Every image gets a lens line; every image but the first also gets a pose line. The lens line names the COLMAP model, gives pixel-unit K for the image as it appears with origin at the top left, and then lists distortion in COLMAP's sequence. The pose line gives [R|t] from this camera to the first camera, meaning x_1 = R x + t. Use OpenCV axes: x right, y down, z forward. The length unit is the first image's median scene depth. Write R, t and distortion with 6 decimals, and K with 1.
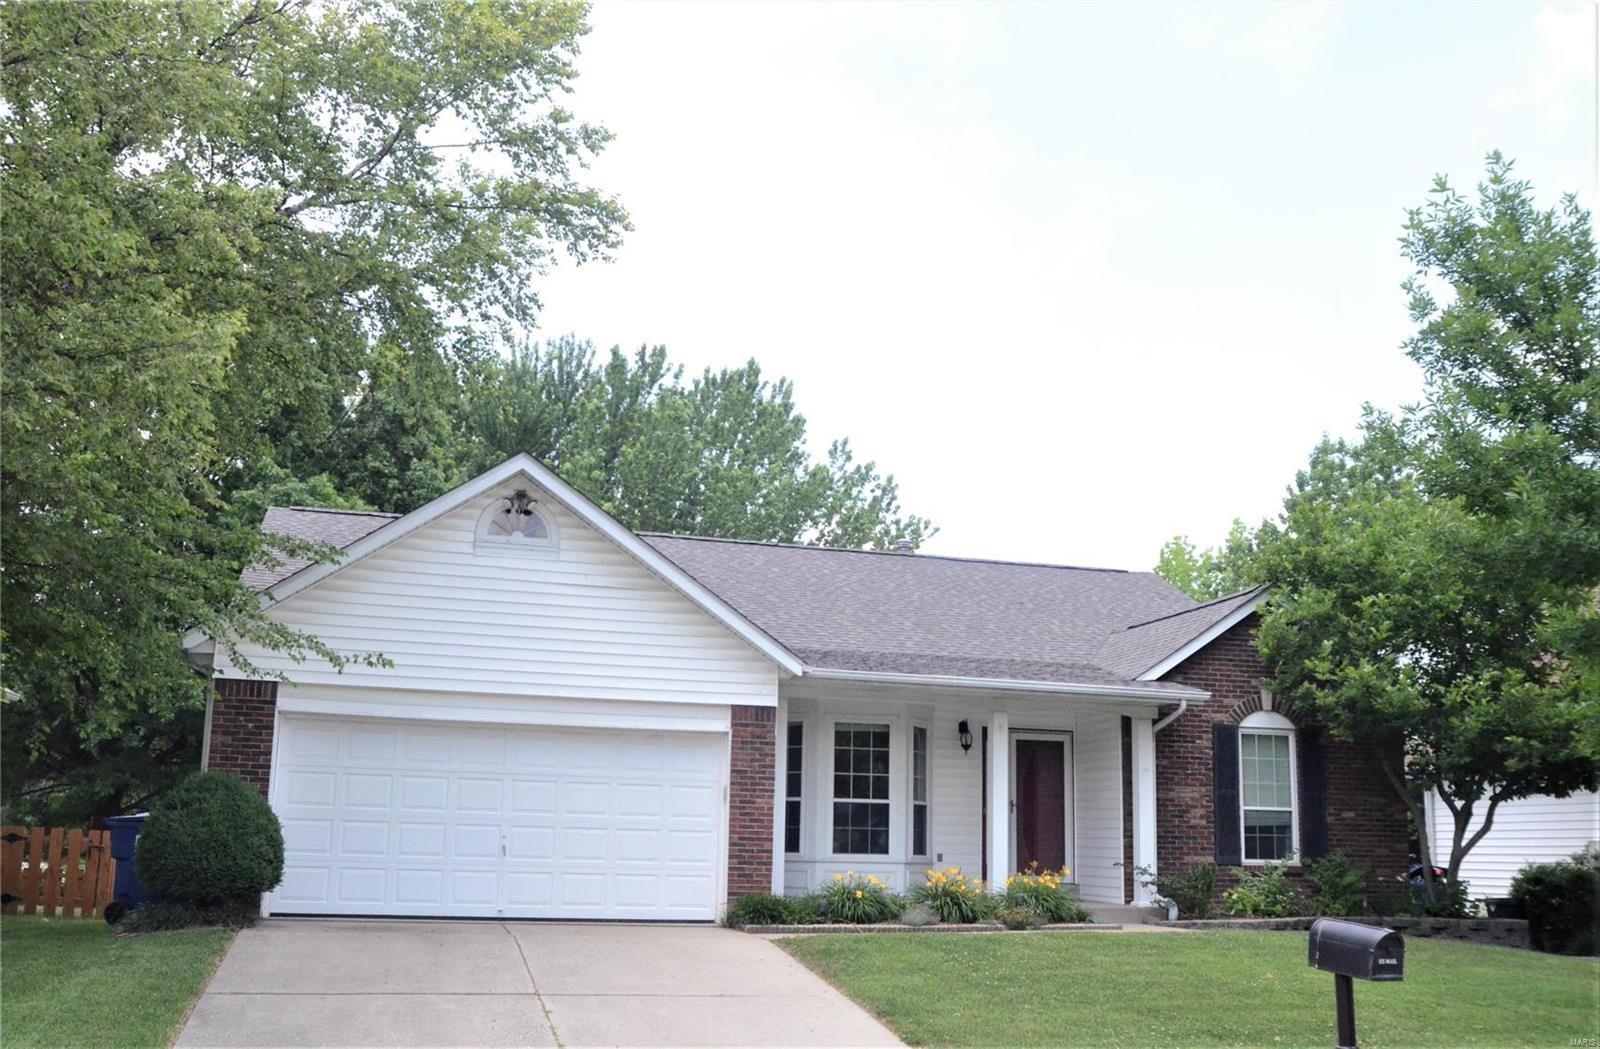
lens RADIAL K [[1477.0, 0, 799.3], [0, 1477.0, 549.7], [0, 0, 1]] dist [-0.020662, -0.009093]
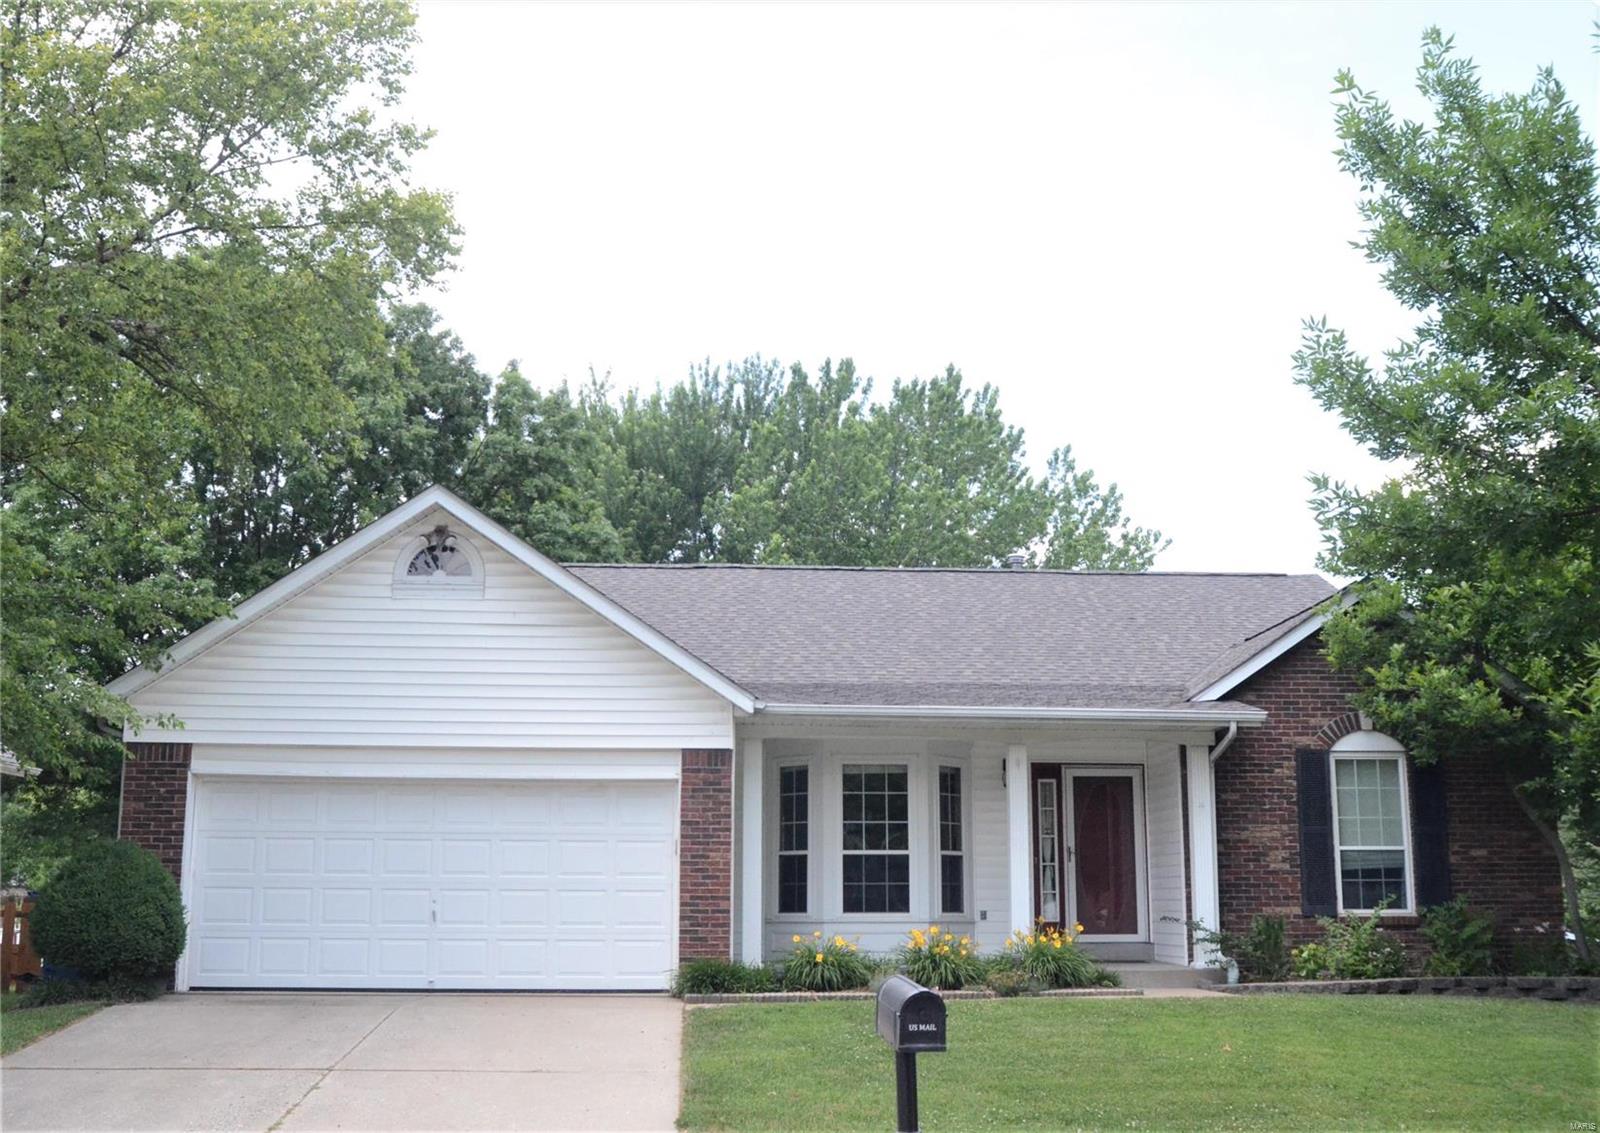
lens RADIAL K [[1626.9, 0, 800.0], [0, 1626.9, 566.5], [0, 0, 1]] dist [-0.021017, 0.006782]
pose [[0.980288, -0.061017, -0.187916, 0.193976], [0.058963, 0.998124, -0.016507, 0.013473], [0.188570, 0.005102, 0.982046, 0.037917]]
